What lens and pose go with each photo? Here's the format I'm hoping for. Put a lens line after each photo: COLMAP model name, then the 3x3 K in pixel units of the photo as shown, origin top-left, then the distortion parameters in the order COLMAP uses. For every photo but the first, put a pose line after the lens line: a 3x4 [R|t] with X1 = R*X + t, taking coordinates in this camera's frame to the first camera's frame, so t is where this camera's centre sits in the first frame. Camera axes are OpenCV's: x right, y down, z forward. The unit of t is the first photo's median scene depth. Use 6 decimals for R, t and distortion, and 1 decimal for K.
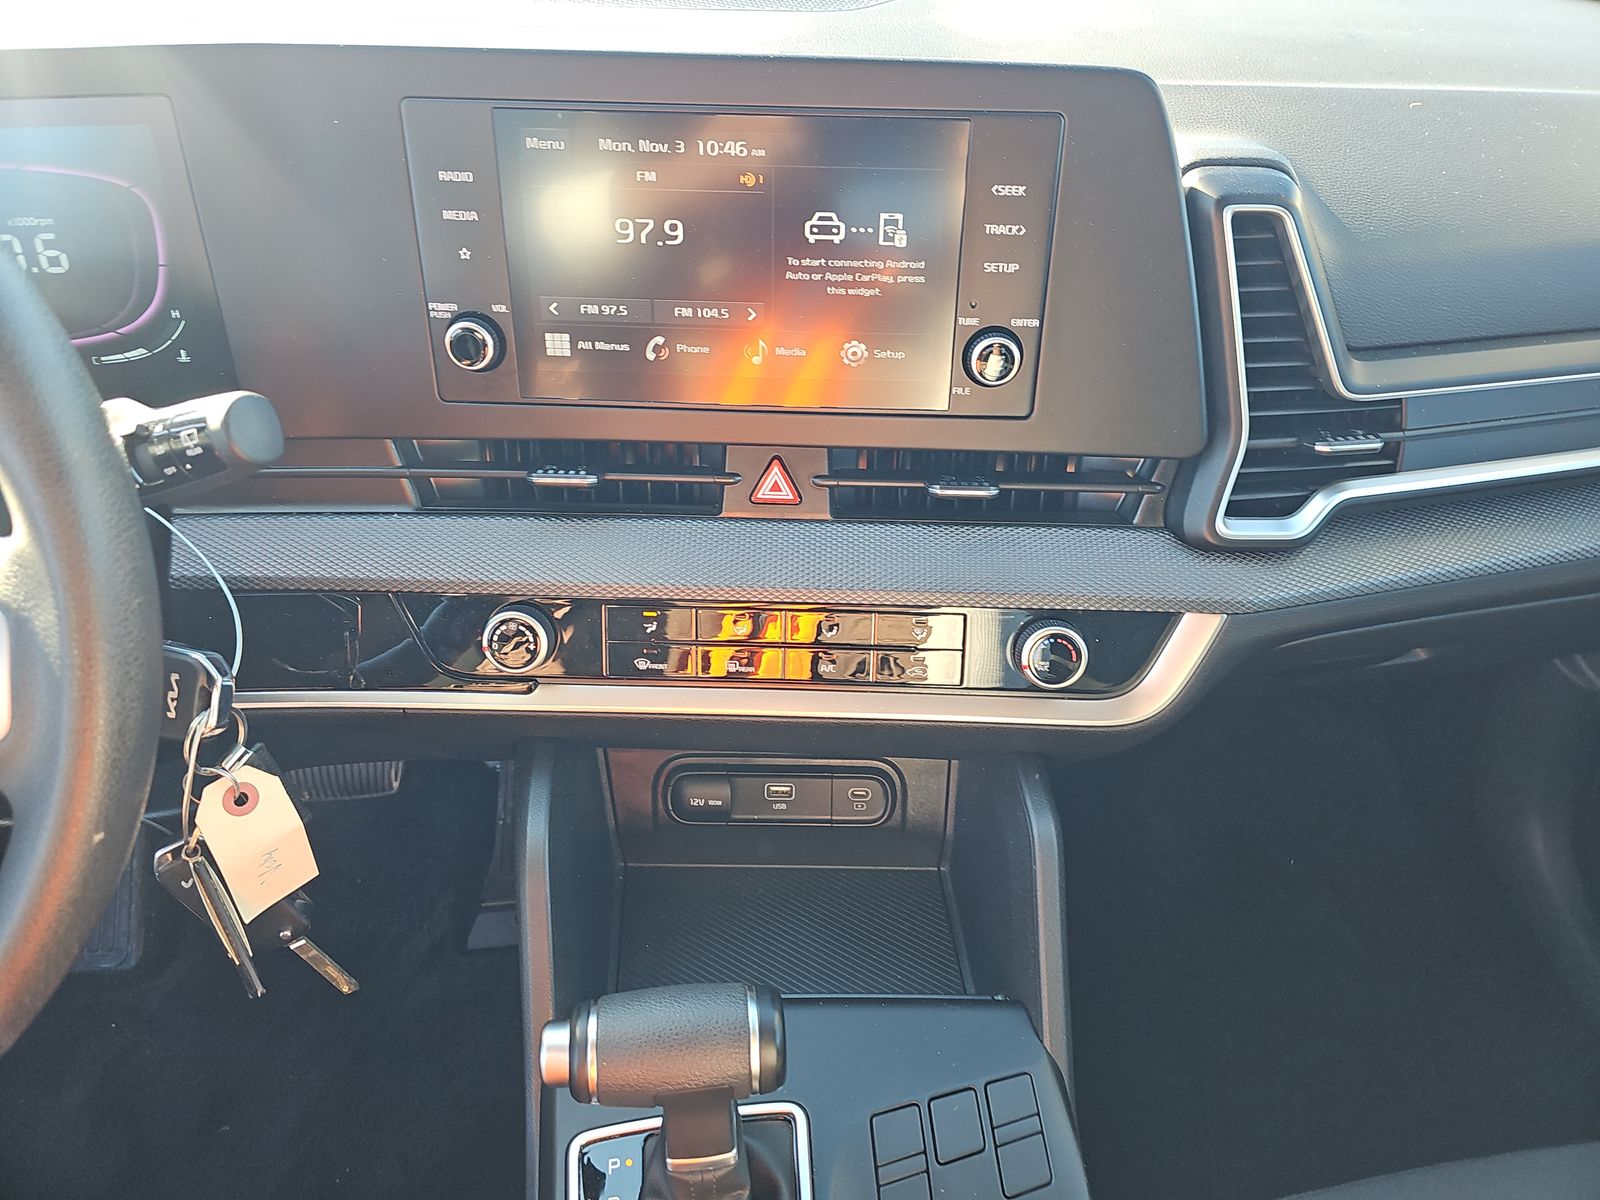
lens RADIAL K [[1062.2, 0, 795.7], [0, 1062.2, 607.9], [0, 0, 1]] dist [0.027872, -0.036357]
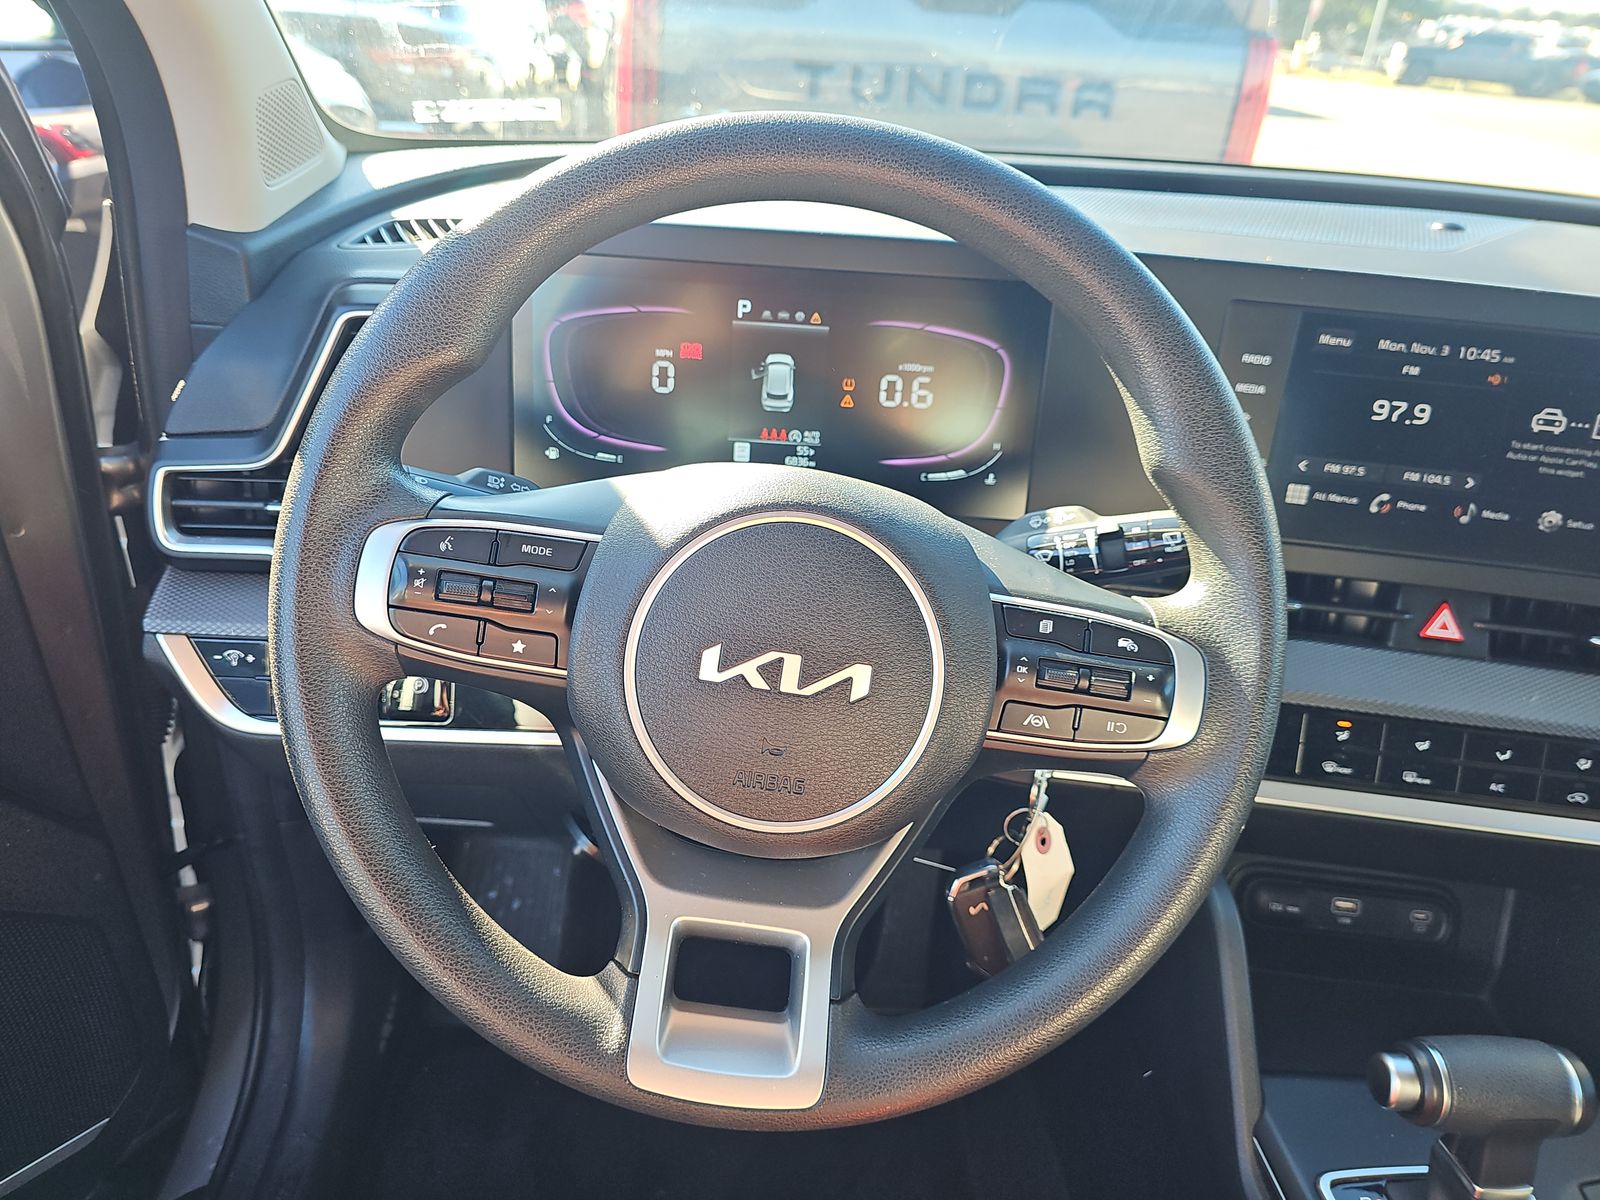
lens RADIAL K [[1062.2, 0, 798.9], [0, 1062.2, 597.7], [0, 0, 1]] dist [0.027872, -0.036357]
pose [[0.993444, 0.091035, -0.069151, -0.723398], [-0.101265, 0.981458, -0.162744, 0.132645], [0.053053, 0.168680, 0.984242, -0.227745]]
